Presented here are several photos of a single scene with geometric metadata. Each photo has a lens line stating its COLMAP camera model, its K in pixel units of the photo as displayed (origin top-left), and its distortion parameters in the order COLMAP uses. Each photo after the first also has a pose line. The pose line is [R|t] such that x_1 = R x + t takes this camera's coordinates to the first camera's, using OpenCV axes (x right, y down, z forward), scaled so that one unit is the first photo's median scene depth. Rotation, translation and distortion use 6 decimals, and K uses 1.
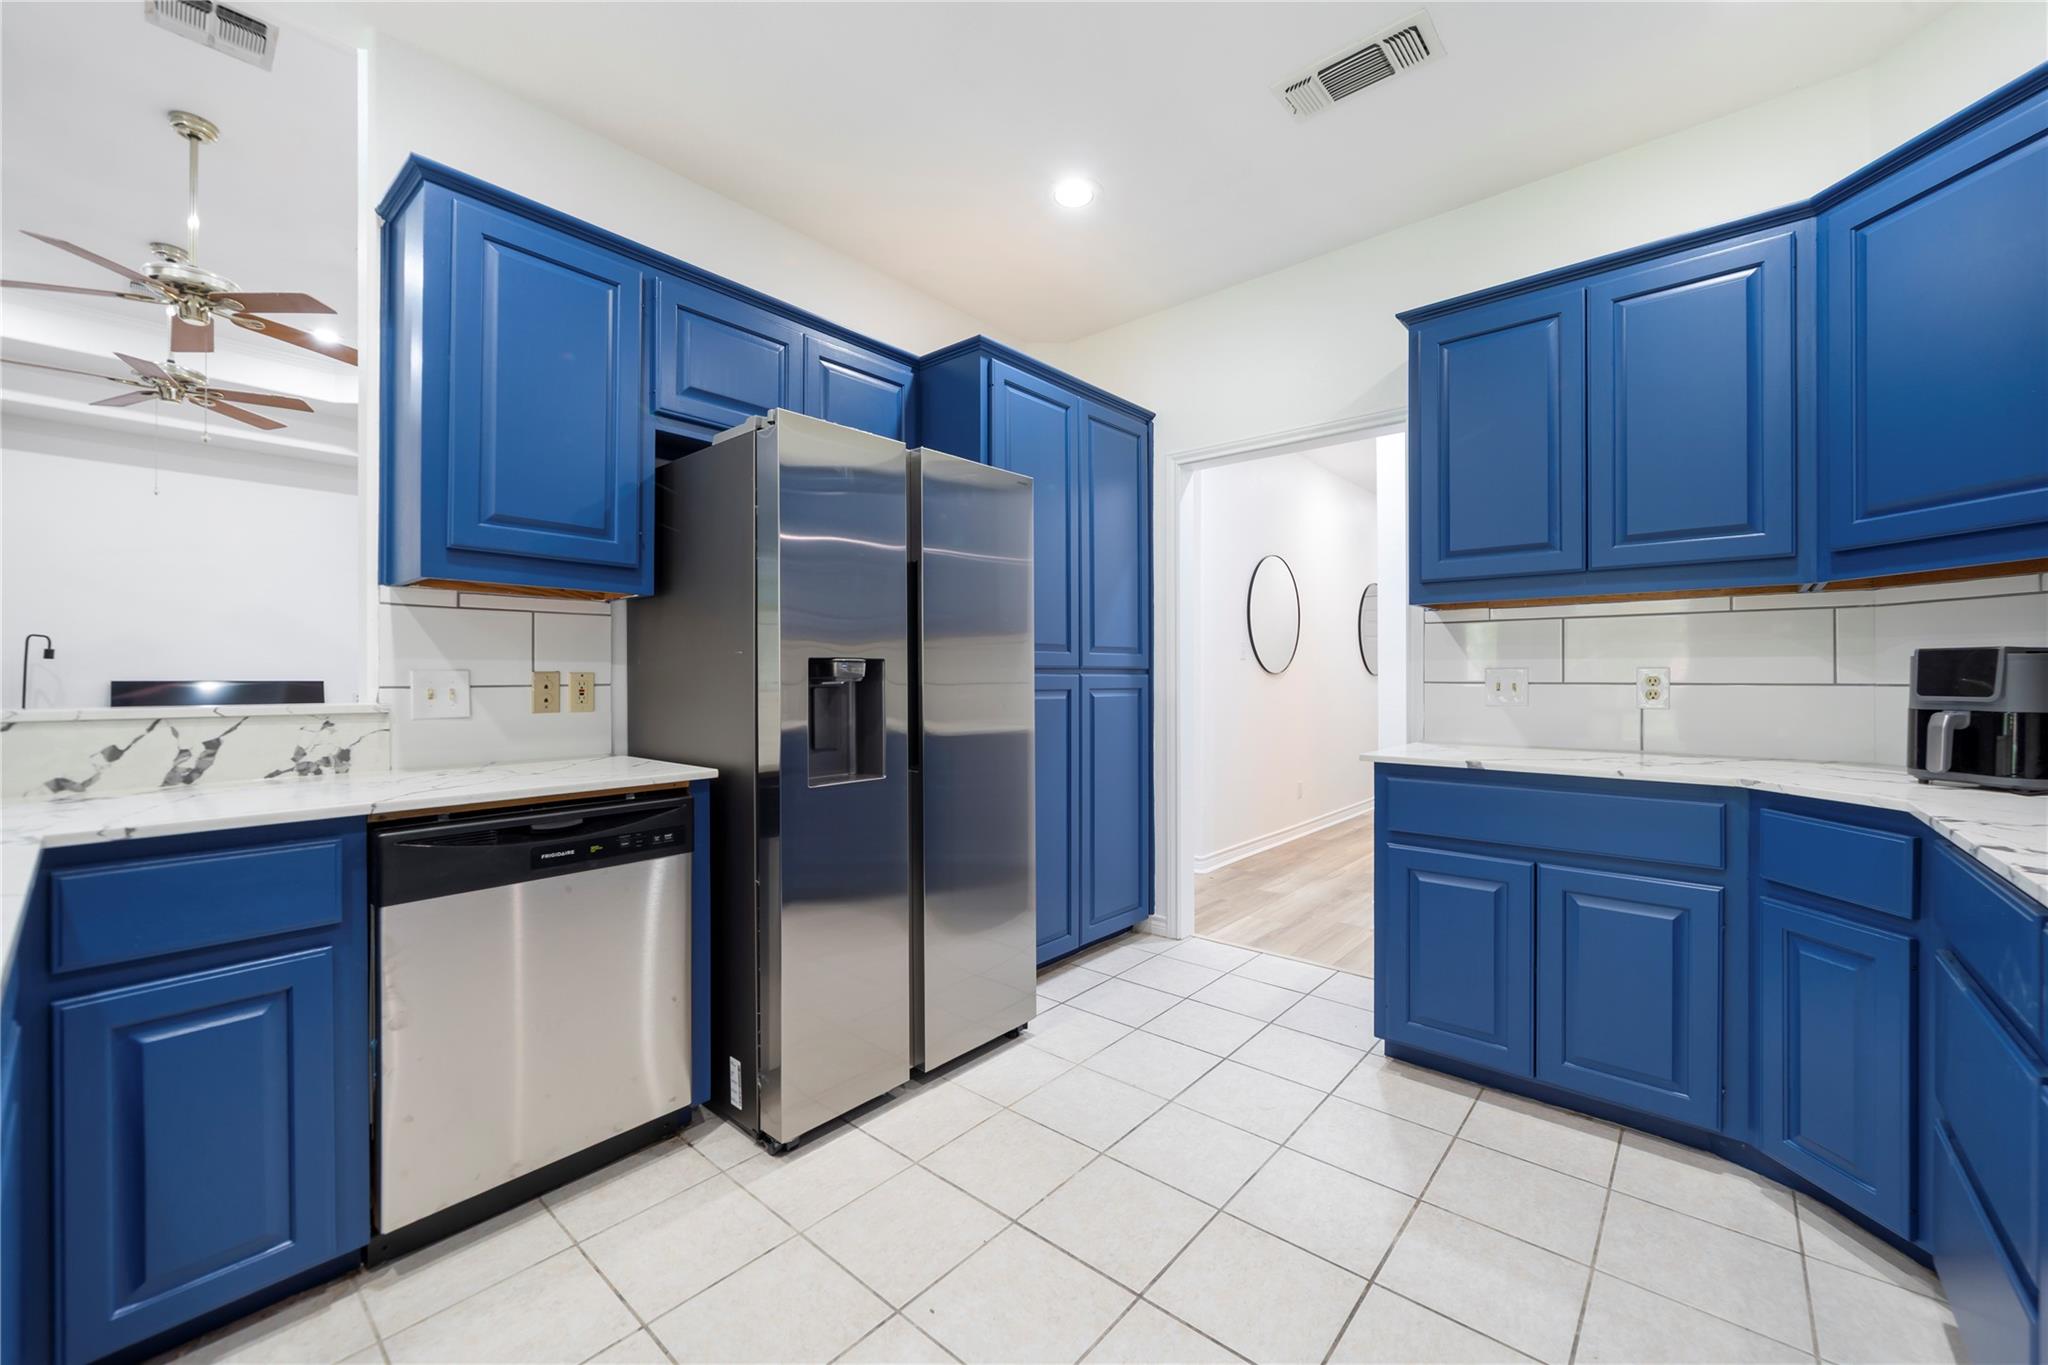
lens RADIAL K [[801.4, 0, 1020.6], [0, 801.4, 677.0], [0, 0, 1]] dist [0.002412, 0.000938]
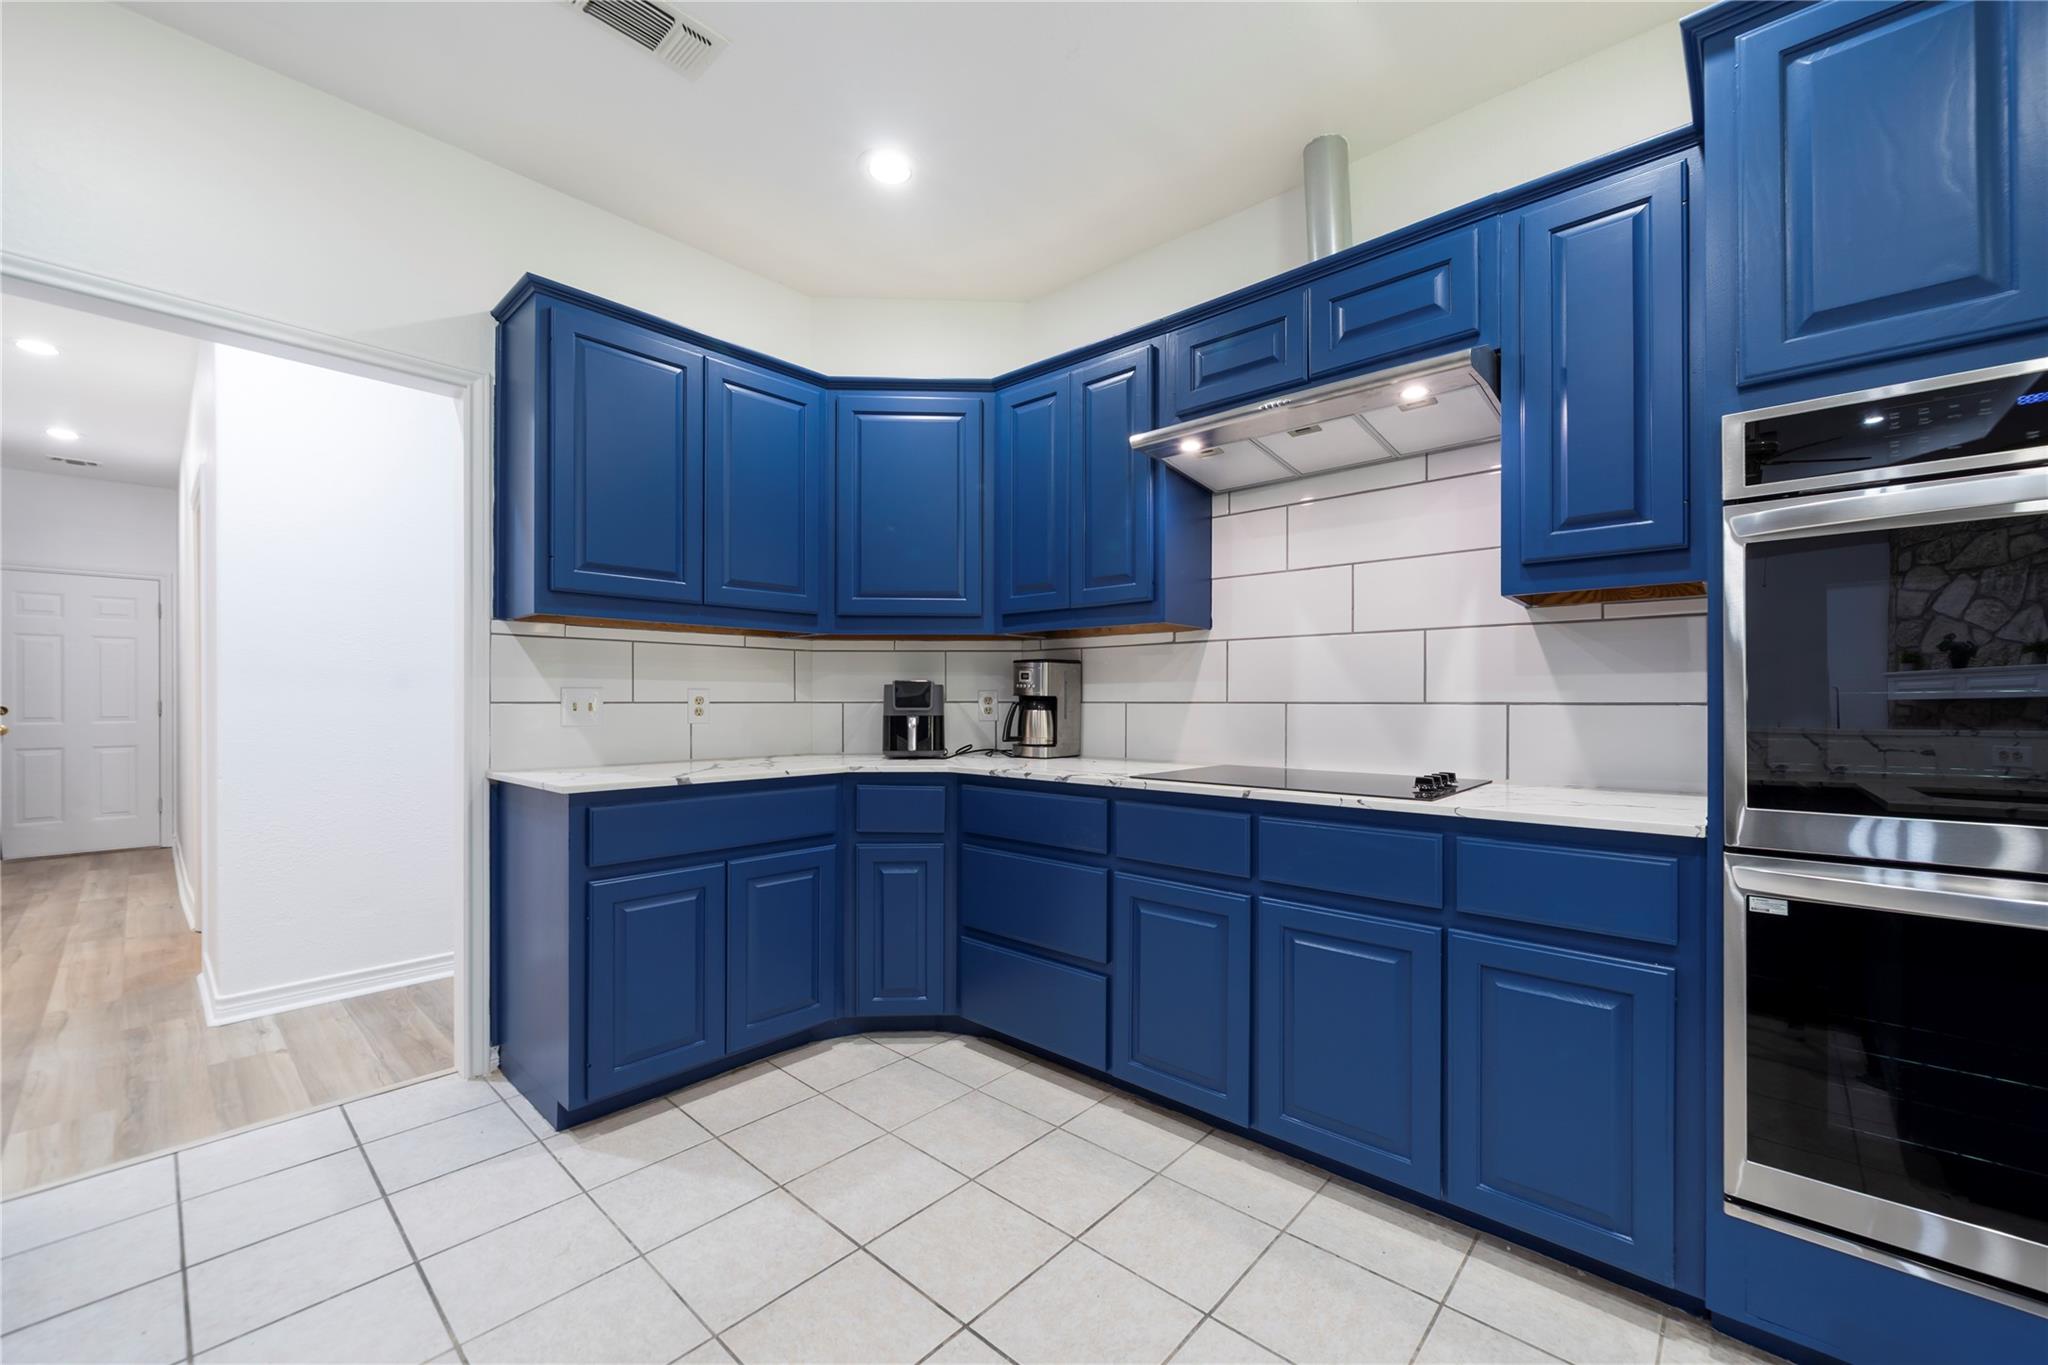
lens RADIAL K [[842.8, 0, 1012.8], [0, 842.8, 697.3], [0, 0, 1]] dist [0.025360, -0.000617]
pose [[0.031090, 0.000099, 0.999517, -0.499351], [-0.001290, 0.999999, -0.000059, 0.000251], [-0.999516, -0.001288, 0.031090, 0.524712]]
